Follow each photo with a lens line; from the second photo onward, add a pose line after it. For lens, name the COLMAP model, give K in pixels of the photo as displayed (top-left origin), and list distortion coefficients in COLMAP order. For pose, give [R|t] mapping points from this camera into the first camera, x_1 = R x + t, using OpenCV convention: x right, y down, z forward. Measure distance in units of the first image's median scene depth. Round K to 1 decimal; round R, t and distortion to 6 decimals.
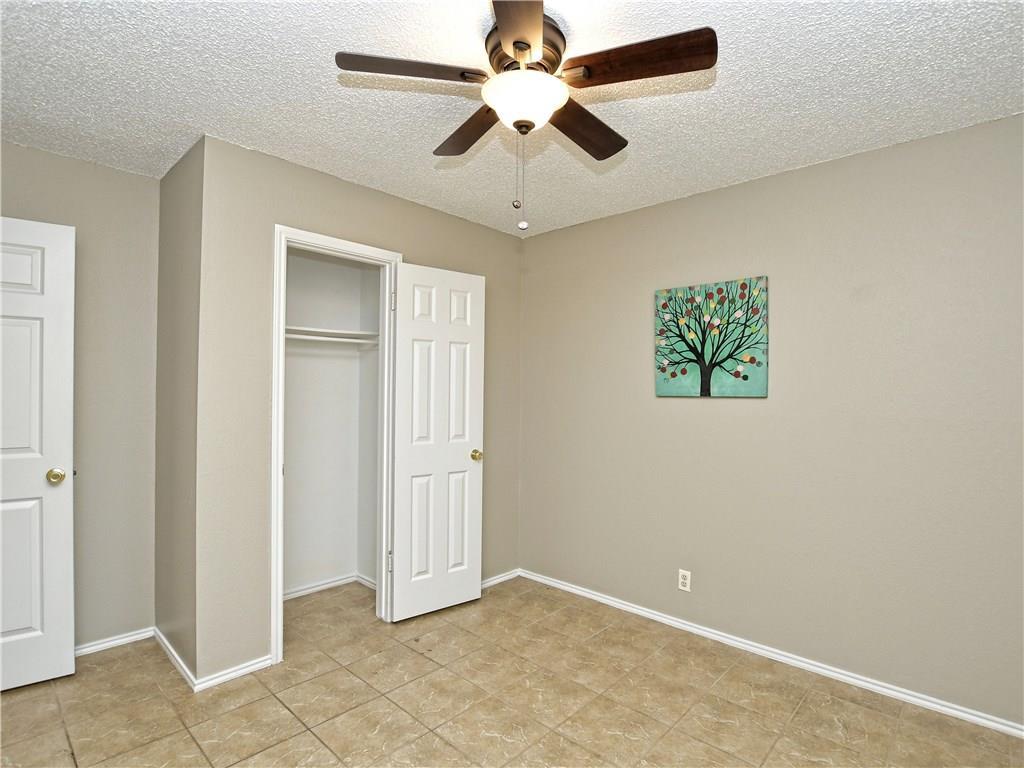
lens RADIAL K [[506.9, 0, 507.9], [0, 506.9, 388.7], [0, 0, 1]] dist [-0.034160, 0.004462]
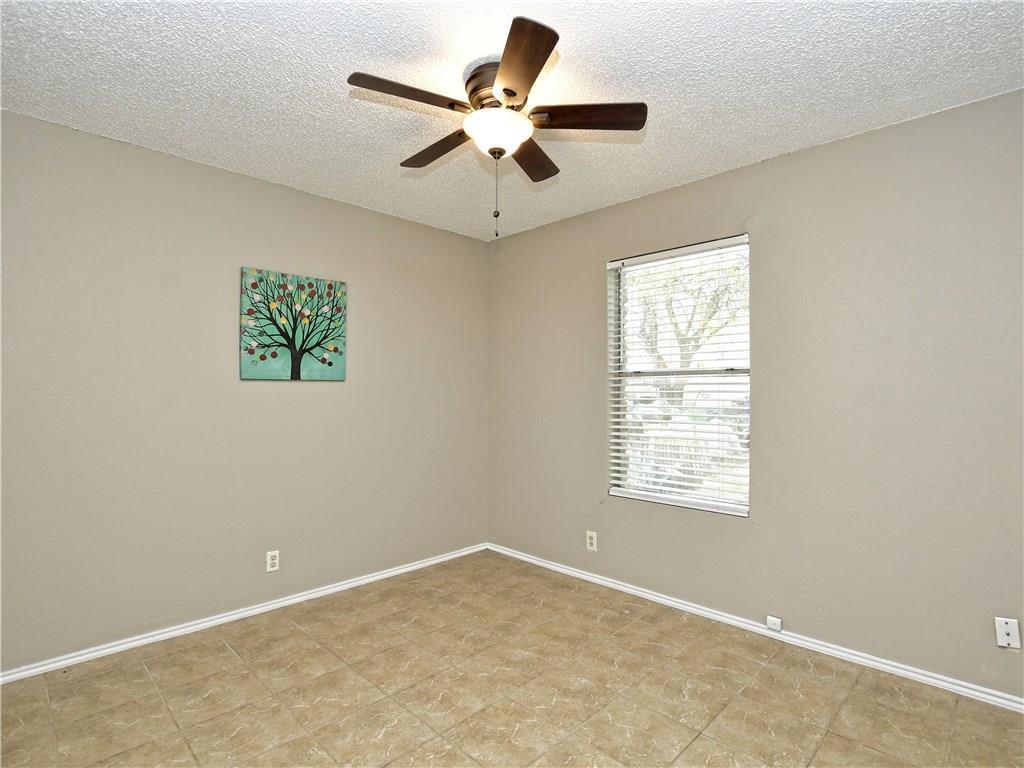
lens RADIAL K [[506.9, 0, 507.9], [0, 506.9, 384.0], [0, 0, 1]] dist [-0.034160, 0.004462]
pose [[0.051106, 0.003790, 0.998686, -0.651682], [-0.008817, 0.999956, -0.003343, 0.024236], [-0.998654, -0.008635, 0.051137, 0.488719]]
